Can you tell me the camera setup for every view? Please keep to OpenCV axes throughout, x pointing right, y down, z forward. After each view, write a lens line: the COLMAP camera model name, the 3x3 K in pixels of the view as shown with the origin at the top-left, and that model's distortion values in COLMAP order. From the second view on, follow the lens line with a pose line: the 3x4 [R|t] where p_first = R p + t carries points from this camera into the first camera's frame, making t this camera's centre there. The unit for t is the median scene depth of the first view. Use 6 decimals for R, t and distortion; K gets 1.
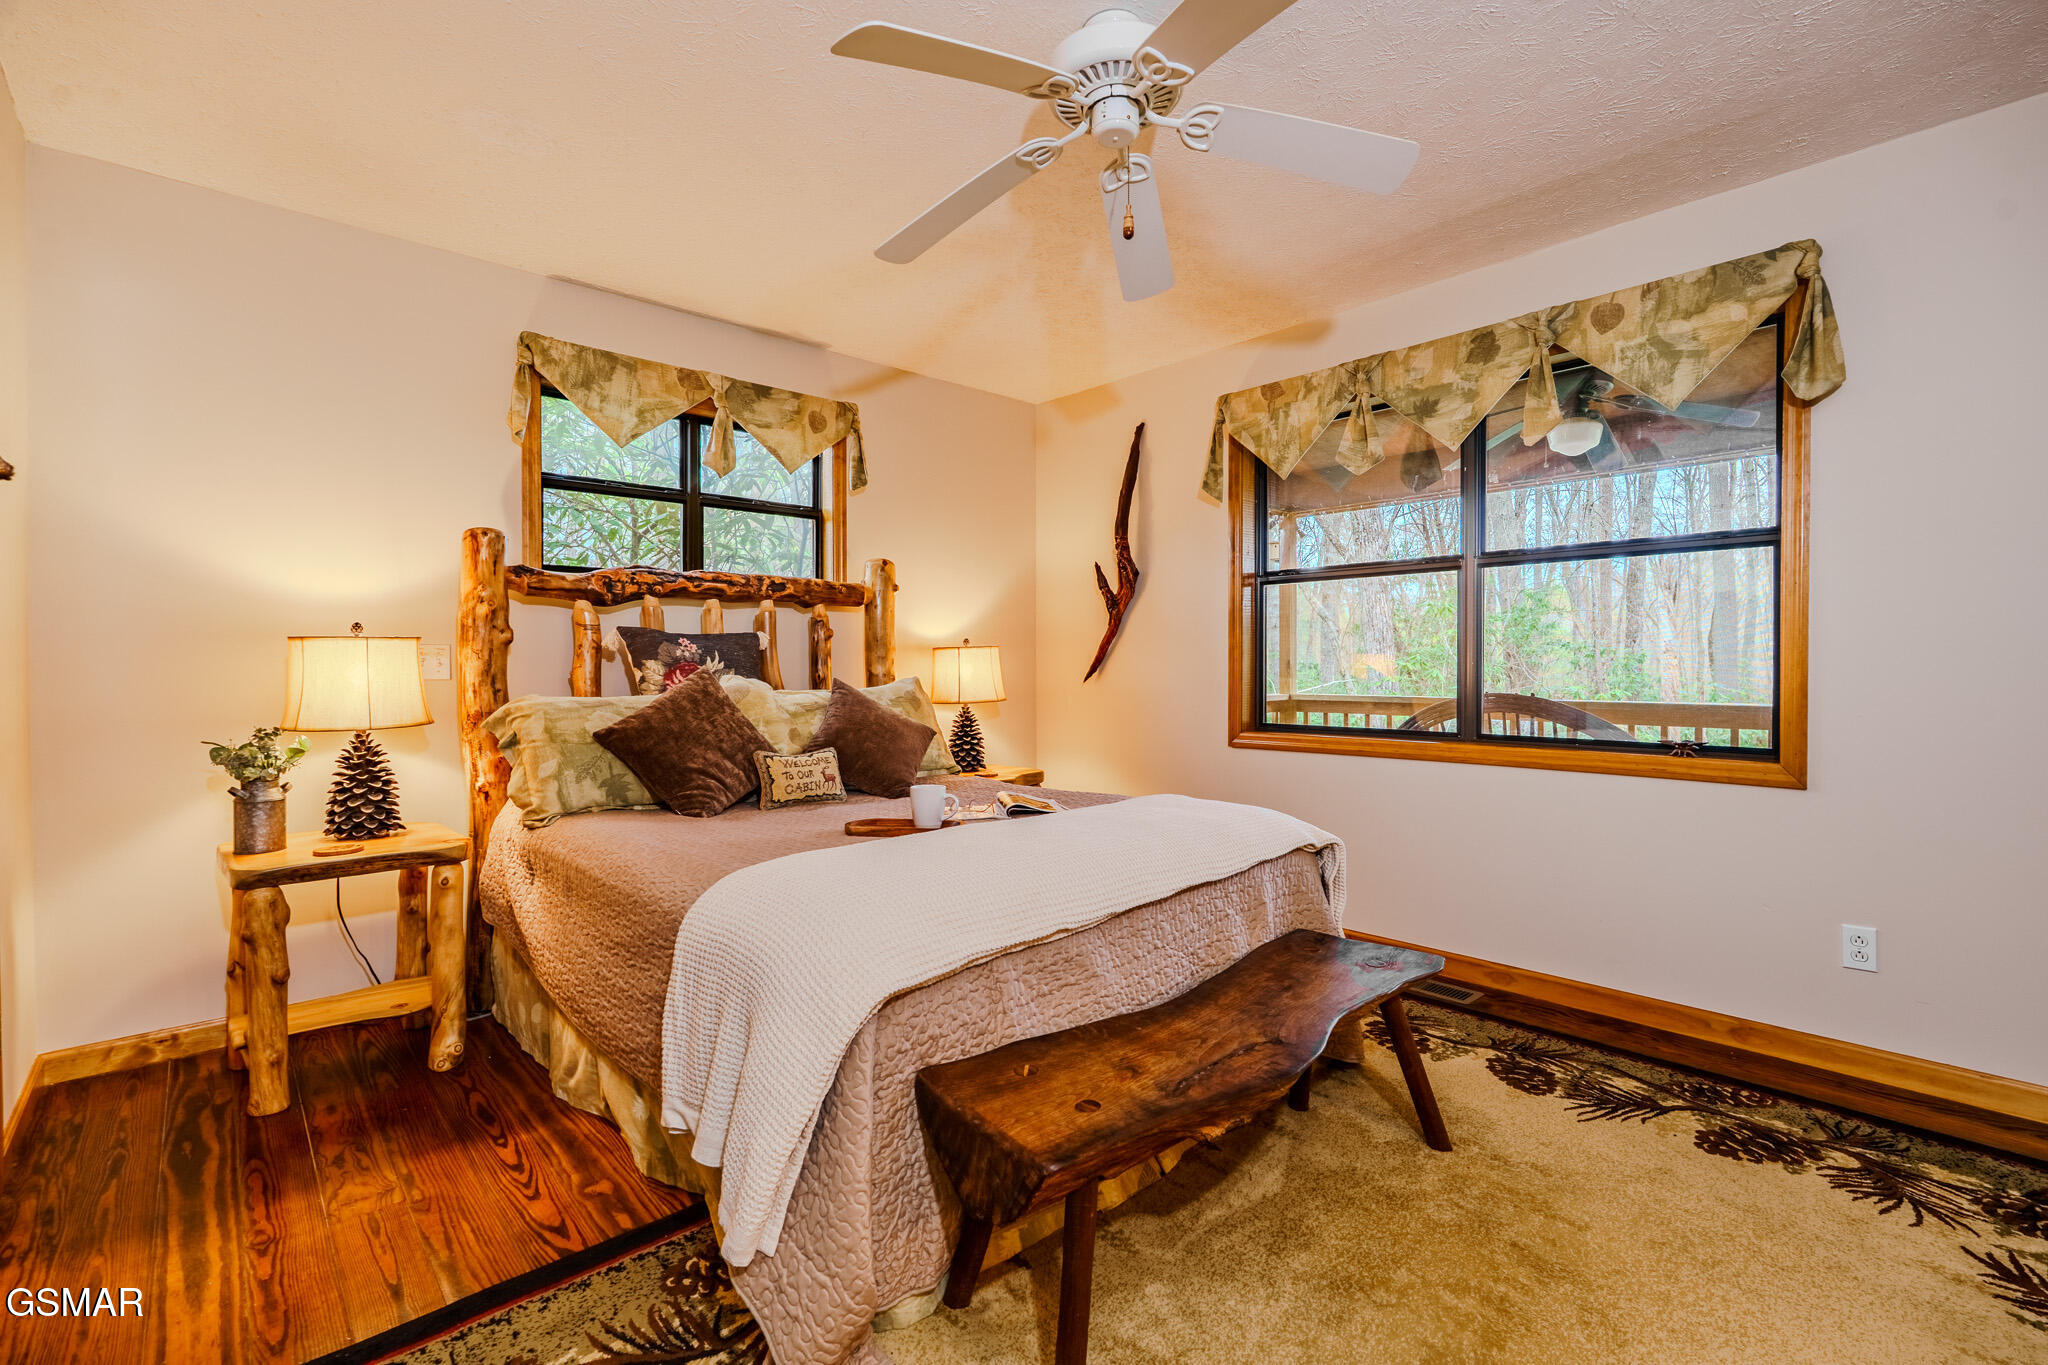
lens RADIAL K [[914.6, 0, 1013.5], [0, 914.6, 689.6], [0, 0, 1]] dist [-0.003446, 0.000121]
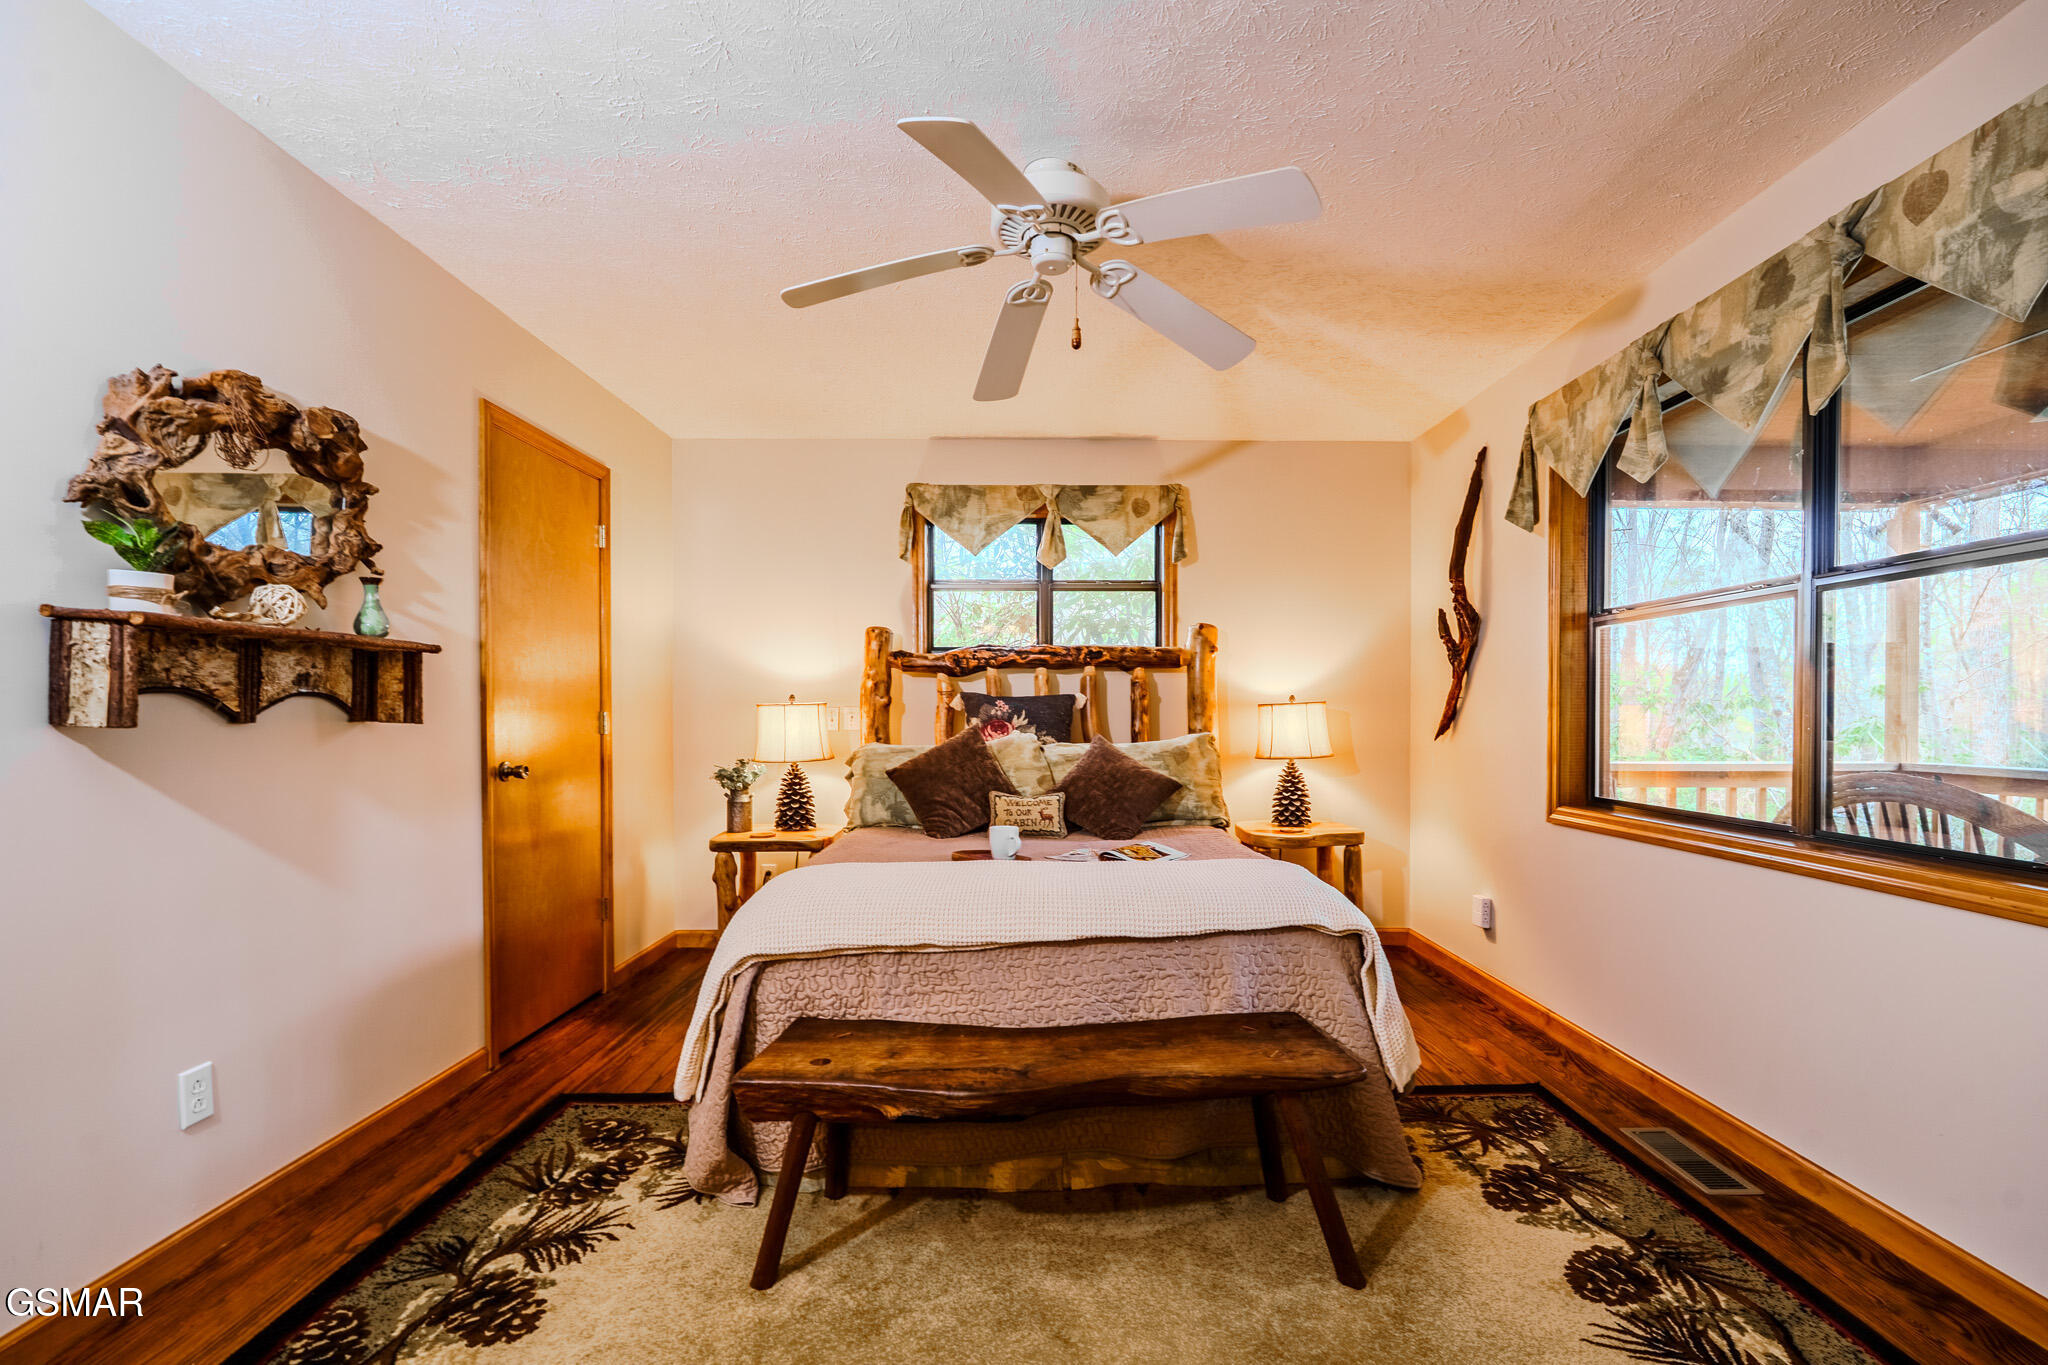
lens RADIAL K [[890.2, 0, 1031.1], [0, 890.2, 738.8], [0, 0, 1]] dist [-0.001456, 0.000596]
pose [[0.751185, 0.020554, -0.659772, 0.507577], [-0.017947, 0.999782, 0.010714, -0.017310], [0.659848, 0.003793, 0.751390, 0.095352]]
